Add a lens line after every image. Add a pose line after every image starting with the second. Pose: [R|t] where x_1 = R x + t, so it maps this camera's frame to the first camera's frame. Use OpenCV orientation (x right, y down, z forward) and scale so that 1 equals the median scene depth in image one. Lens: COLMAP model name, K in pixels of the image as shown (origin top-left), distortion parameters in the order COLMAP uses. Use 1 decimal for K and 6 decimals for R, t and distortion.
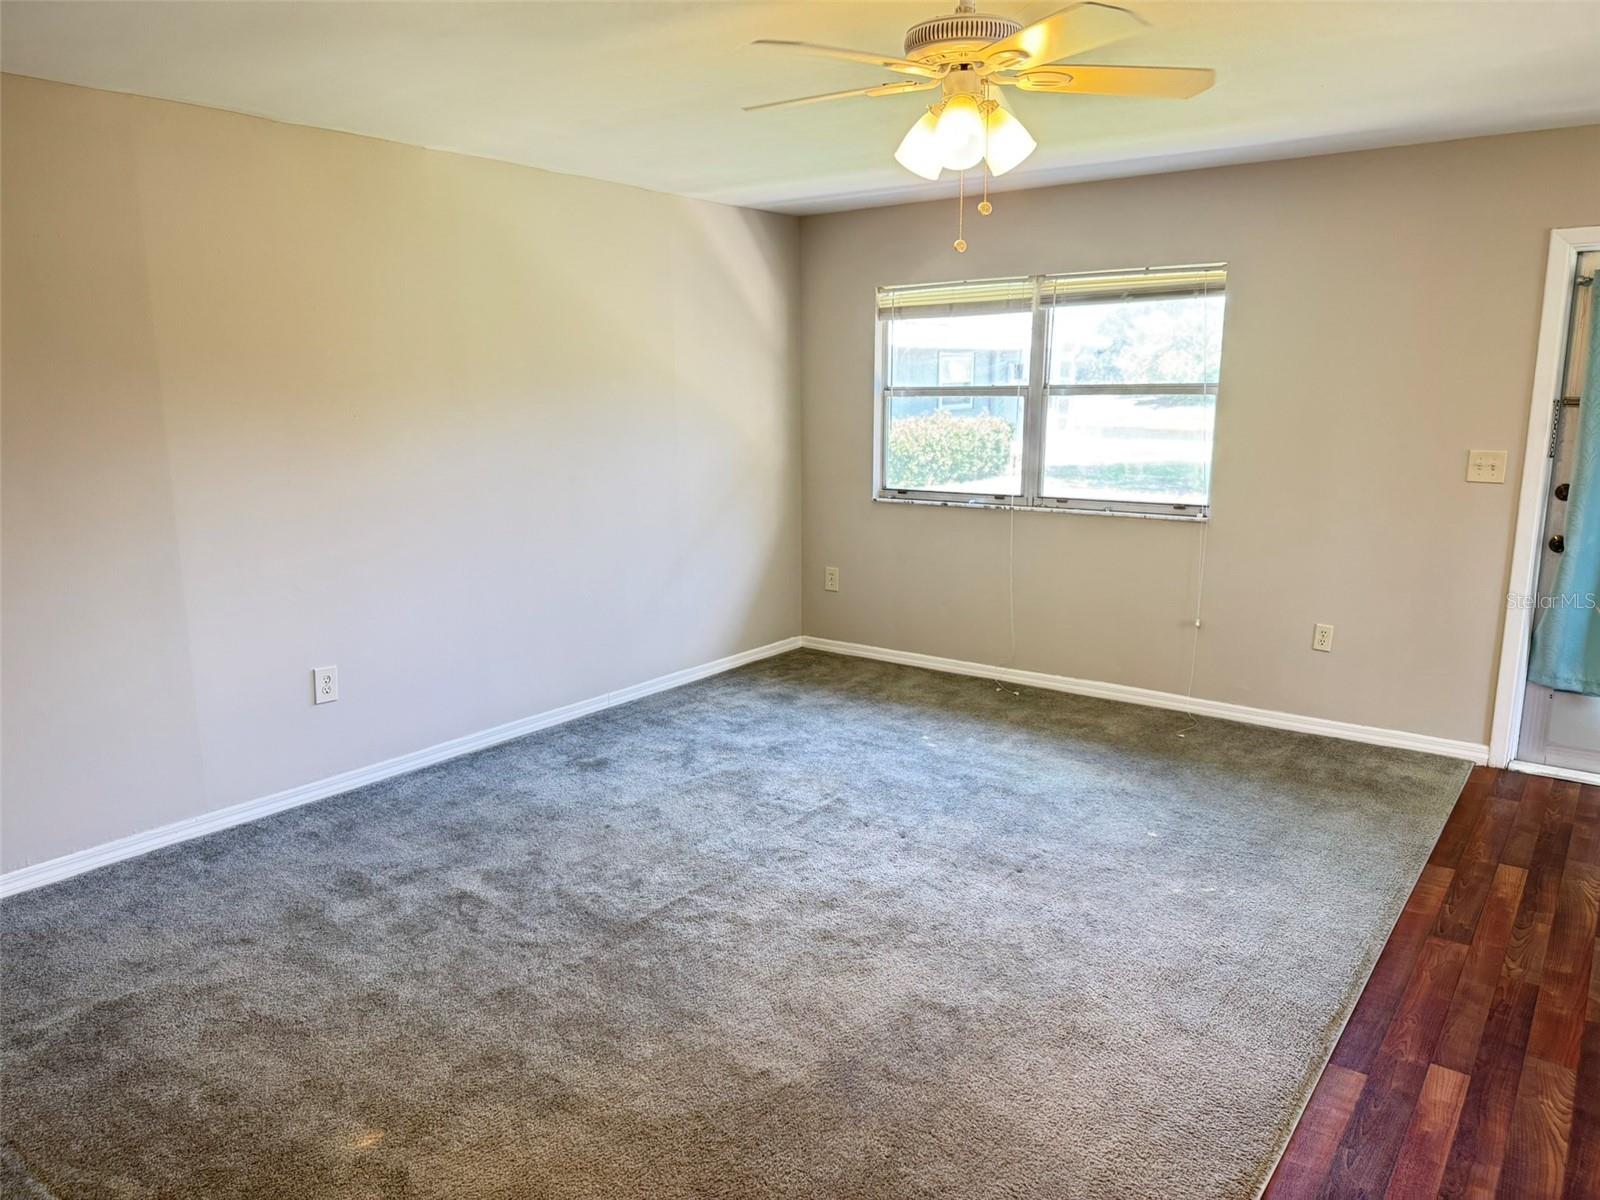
lens RADIAL K [[1073.1, 0, 795.1], [0, 1073.1, 603.4], [0, 0, 1]] dist [-0.039214, 0.004233]
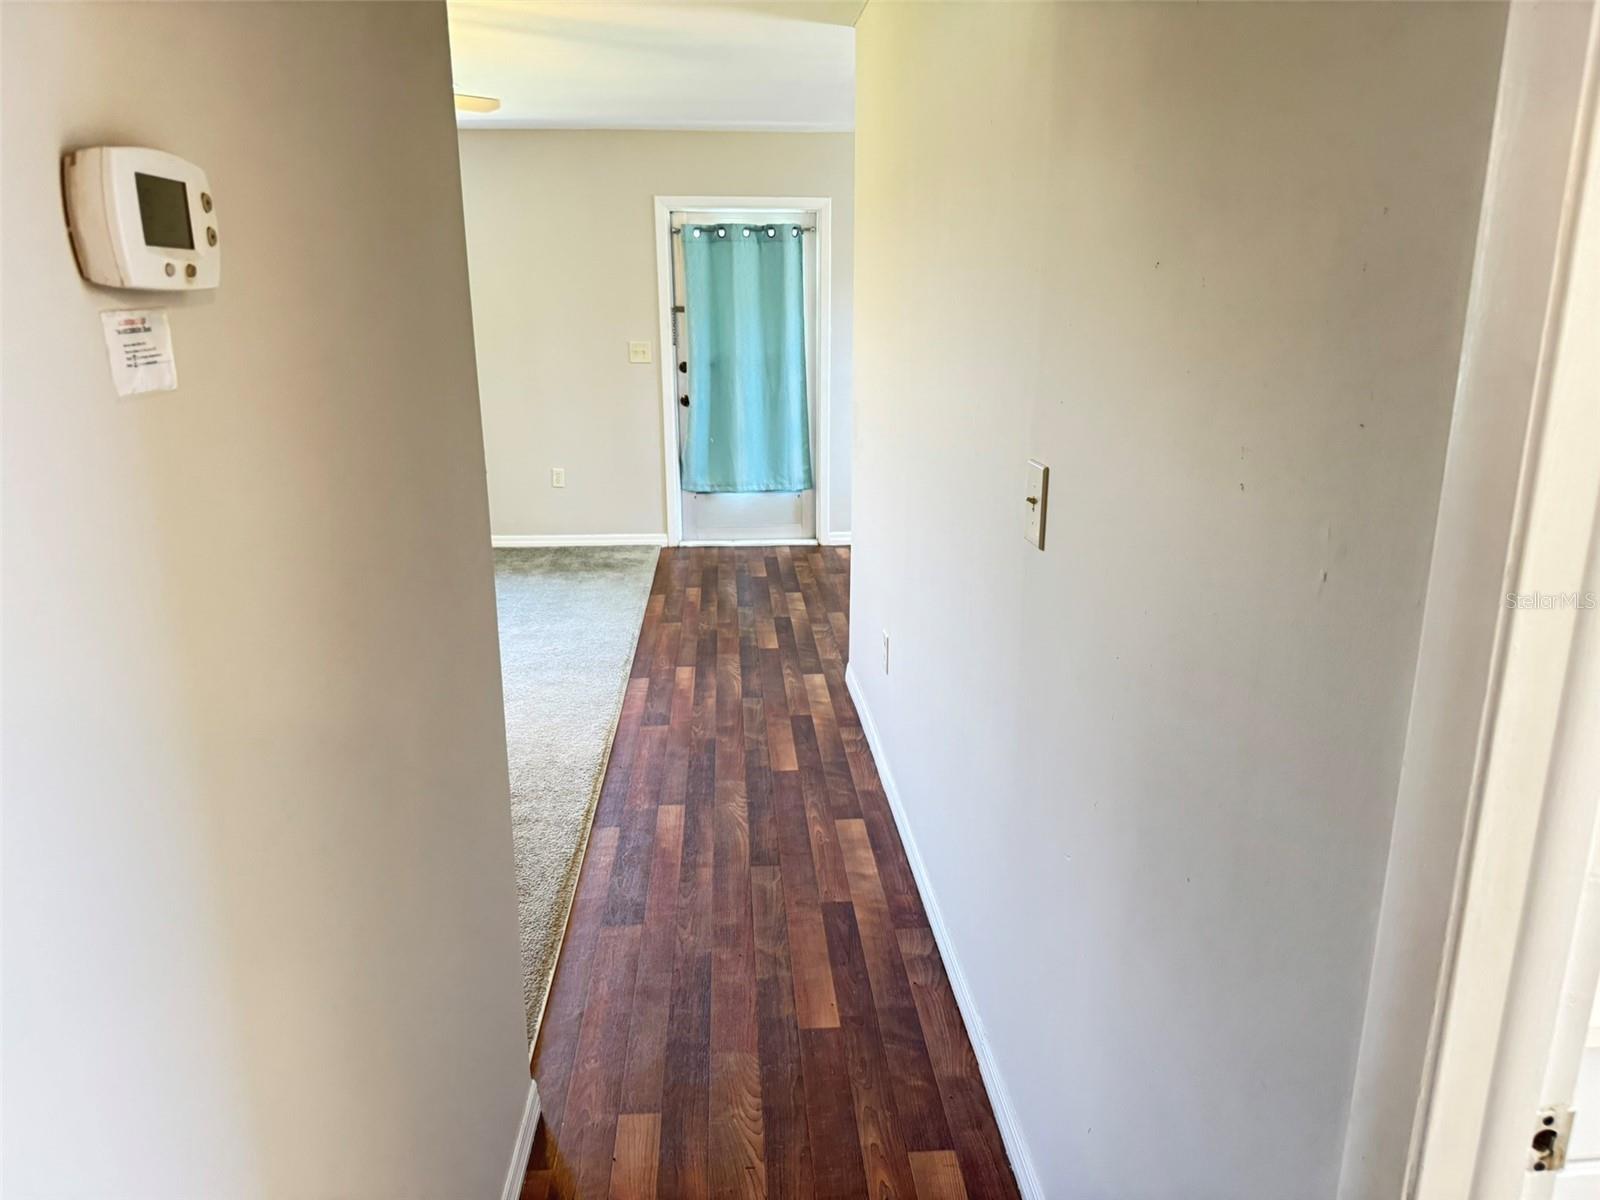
lens RADIAL K [[1119.6, 0, 800.0], [0, 1119.6, 600.0], [0, 0, 1]] dist [0.135635, -0.171632]
pose [[0.734723, -0.167153, 0.657451, -0.325736], [0.130847, 0.985887, 0.104429, 0.086870], [-0.665628, 0.009299, 0.746225, -0.394574]]
